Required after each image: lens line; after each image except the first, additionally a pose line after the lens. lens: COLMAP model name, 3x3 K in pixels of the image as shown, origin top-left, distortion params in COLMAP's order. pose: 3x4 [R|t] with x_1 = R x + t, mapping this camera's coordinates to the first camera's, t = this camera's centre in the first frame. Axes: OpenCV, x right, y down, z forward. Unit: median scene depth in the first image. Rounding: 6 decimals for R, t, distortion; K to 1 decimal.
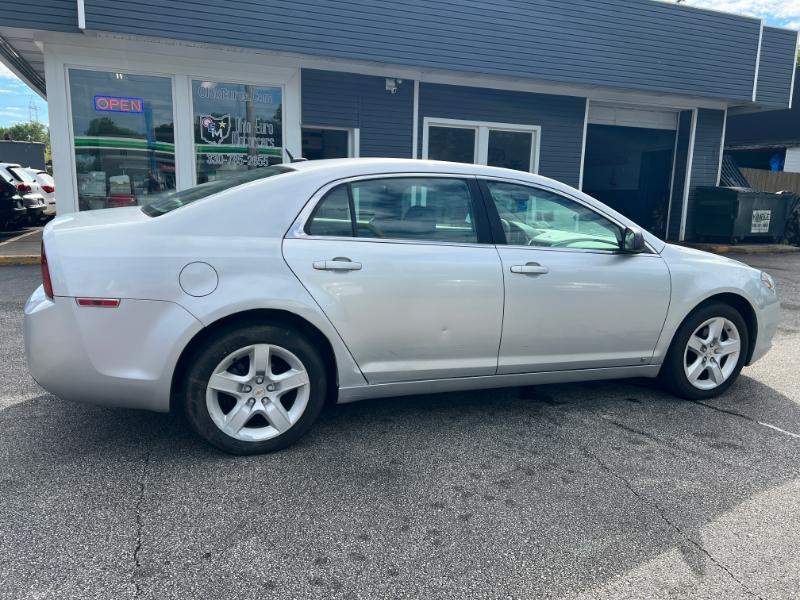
lens RADIAL K [[606.7, 0, 399.6], [0, 606.7, 304.5], [0, 0, 1]] dist [0.045117, -0.049285]
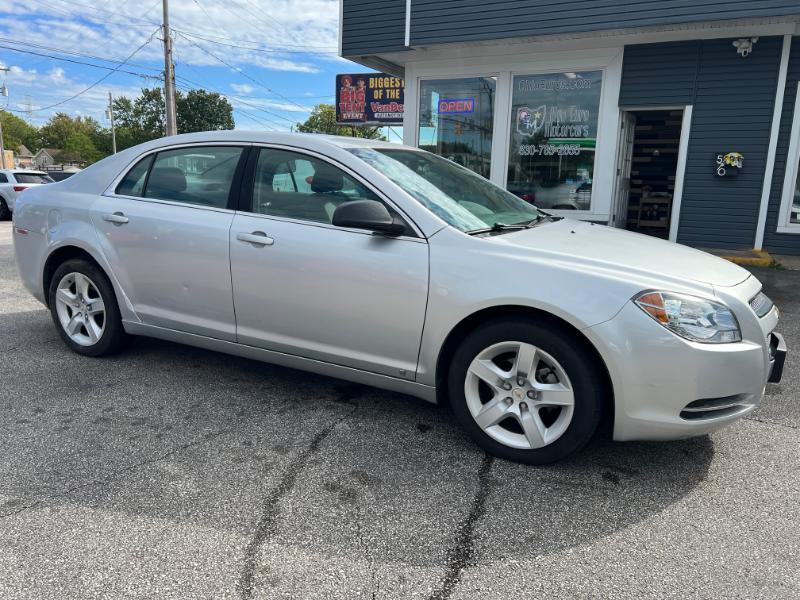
lens RADIAL K [[606.7, 0, 399.0], [0, 606.7, 299.4], [0, 0, 1]] dist [0.045117, -0.049285]
pose [[0.653039, 0.140187, -0.744236, 0.977270], [-0.147450, 0.987448, 0.056618, -0.045746], [0.742832, 0.072764, 0.665512, 0.485630]]
